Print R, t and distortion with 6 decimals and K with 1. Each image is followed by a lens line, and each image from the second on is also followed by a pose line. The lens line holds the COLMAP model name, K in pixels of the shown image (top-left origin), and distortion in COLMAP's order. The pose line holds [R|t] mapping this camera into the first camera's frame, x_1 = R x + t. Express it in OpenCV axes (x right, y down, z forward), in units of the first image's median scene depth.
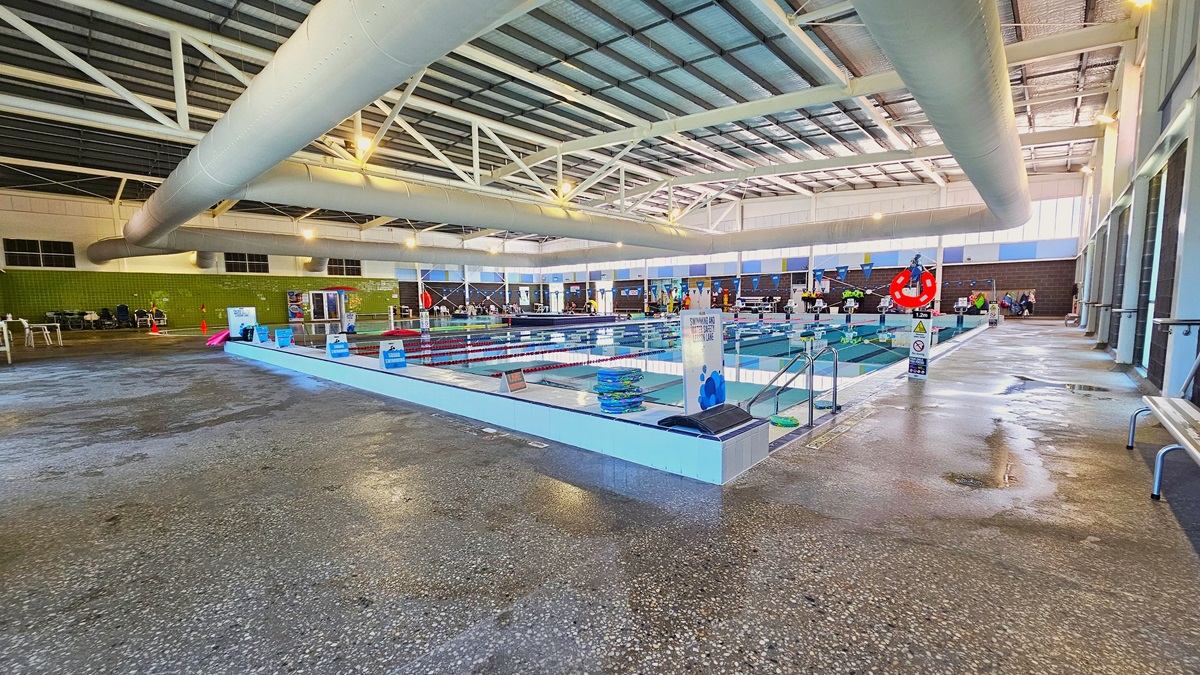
lens RADIAL K [[494.7, 0, 603.8], [0, 494.7, 353.3], [0, 0, 1]] dist [-0.019234, 0.008466]
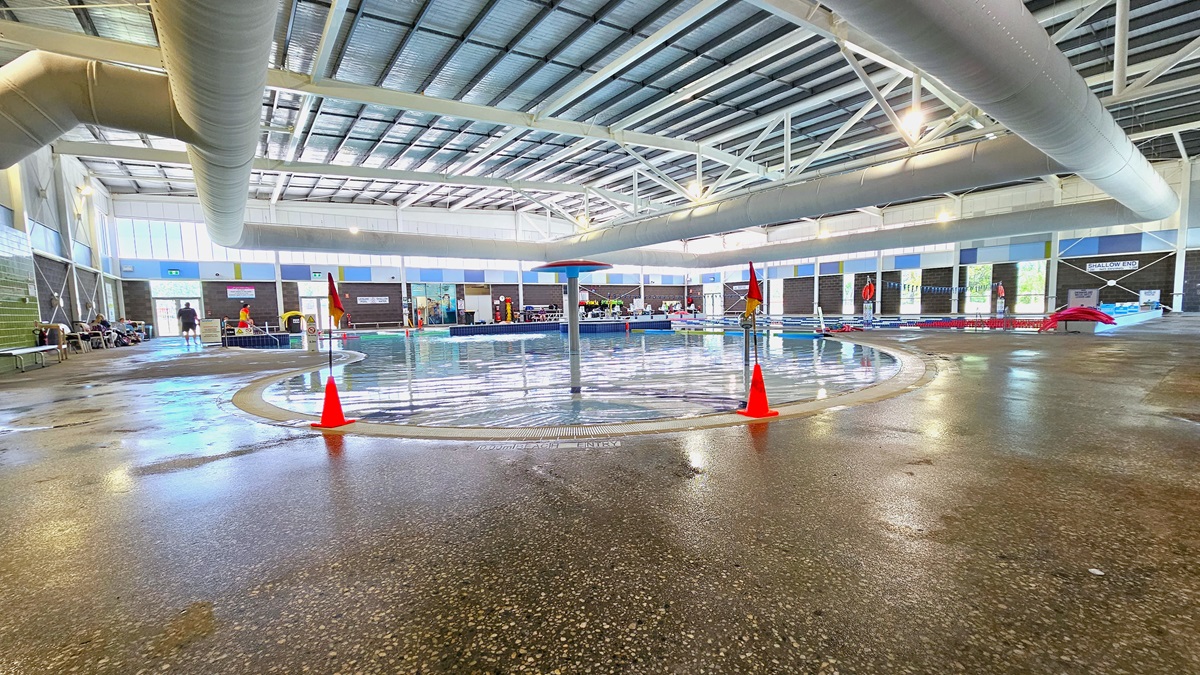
lens RADIAL K [[494.7, 0, 603.8], [0, 494.7, 353.3], [0, 0, 1]] dist [-0.019234, 0.008466]
pose [[0.173230, -0.080977, 0.981547, -0.619061], [0.128691, 0.989931, 0.058957, -0.046968], [-0.976437, 0.116103, 0.181906, 0.572019]]
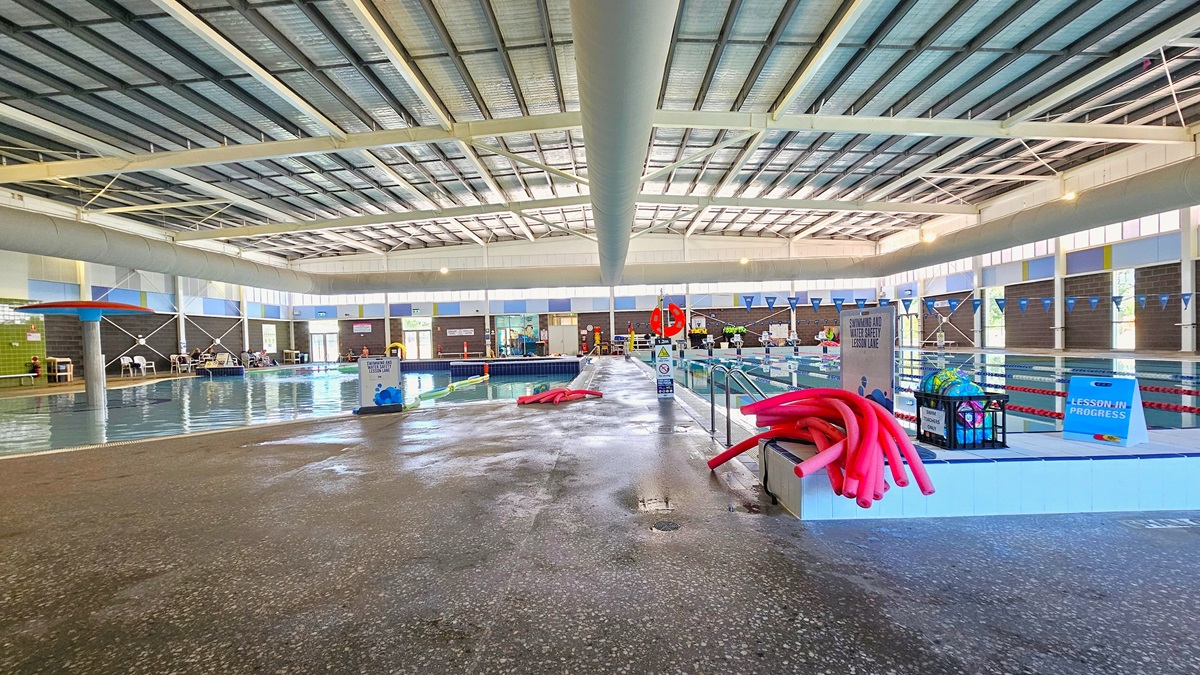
lens RADIAL K [[494.7, 0, 603.8], [0, 494.7, 353.3], [0, 0, 1]] dist [-0.019234, 0.008466]
pose [[0.743163, -0.027673, 0.668538, -0.313973], [0.092347, 0.993825, -0.061518, -0.021102], [-0.662707, 0.107455, 0.741130, 0.283851]]
